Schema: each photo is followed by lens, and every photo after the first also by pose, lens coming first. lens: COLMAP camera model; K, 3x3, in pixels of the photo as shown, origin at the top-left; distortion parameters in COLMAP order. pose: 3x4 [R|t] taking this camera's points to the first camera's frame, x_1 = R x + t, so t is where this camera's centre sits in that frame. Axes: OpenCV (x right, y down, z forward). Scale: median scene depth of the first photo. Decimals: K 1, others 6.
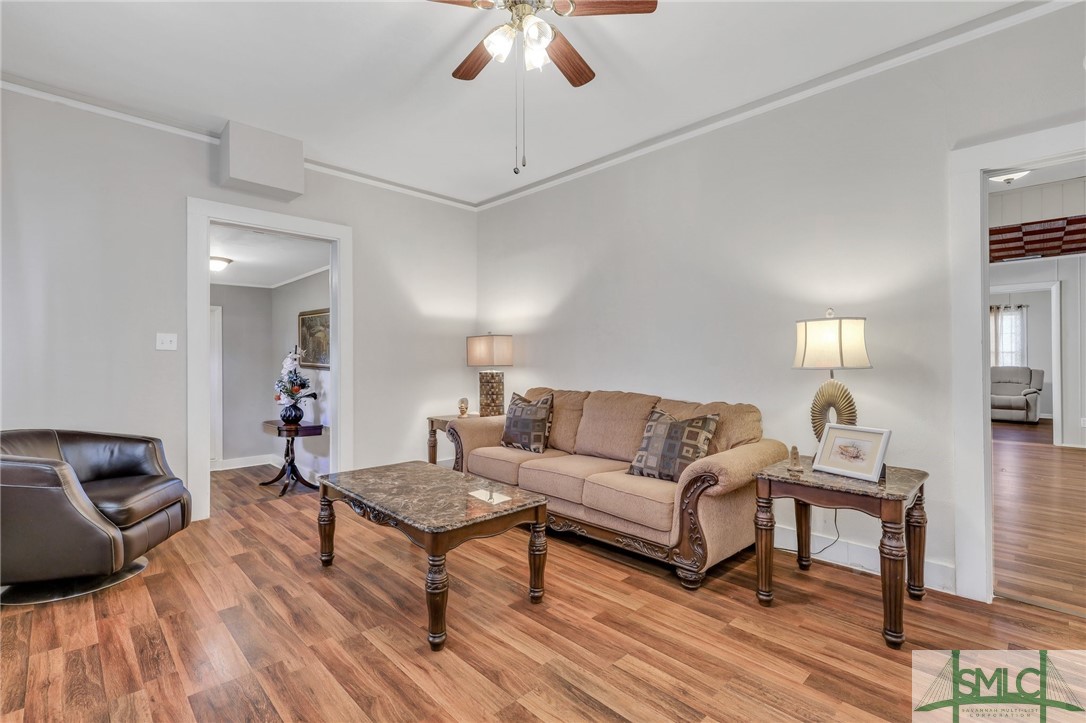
lens RADIAL K [[487.1, 0, 544.3], [0, 487.1, 348.1], [0, 0, 1]] dist [-0.000432, -0.000040]
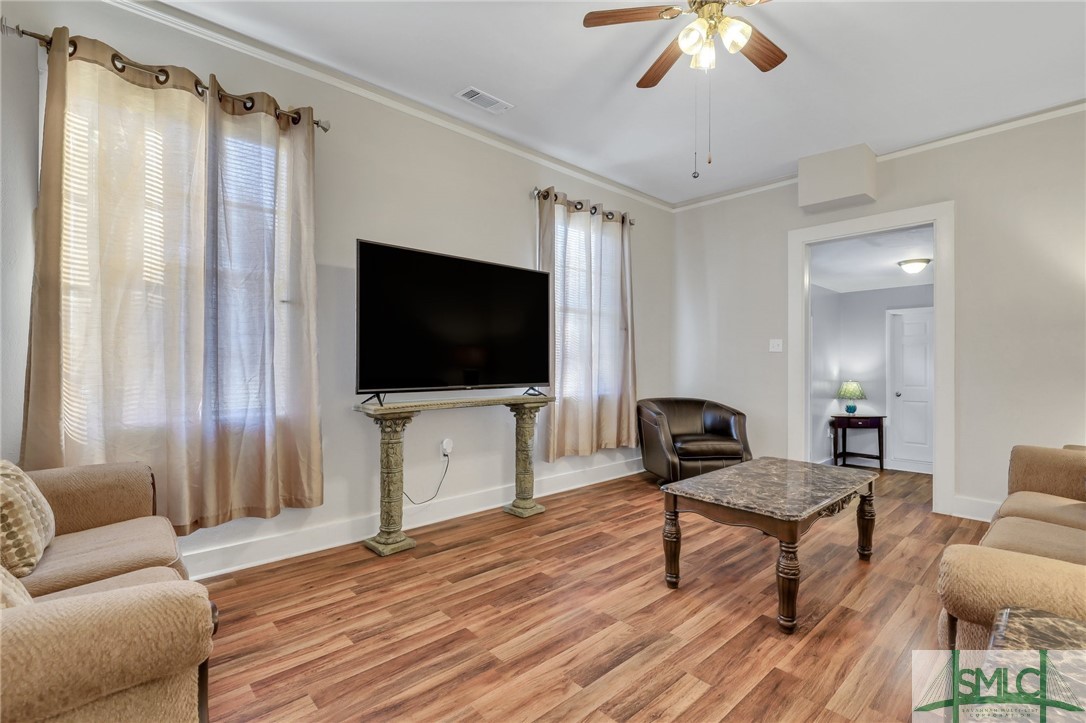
lens RADIAL K [[515.4, 0, 565.5], [0, 515.4, 358.2], [0, 0, 1]] dist [0.034707, 0.000085]
pose [[0.003296, -0.004773, -0.999983, 1.029547], [0.010603, 0.999933, -0.004738, 0.035955], [0.999938, -0.010587, 0.003346, 0.681999]]
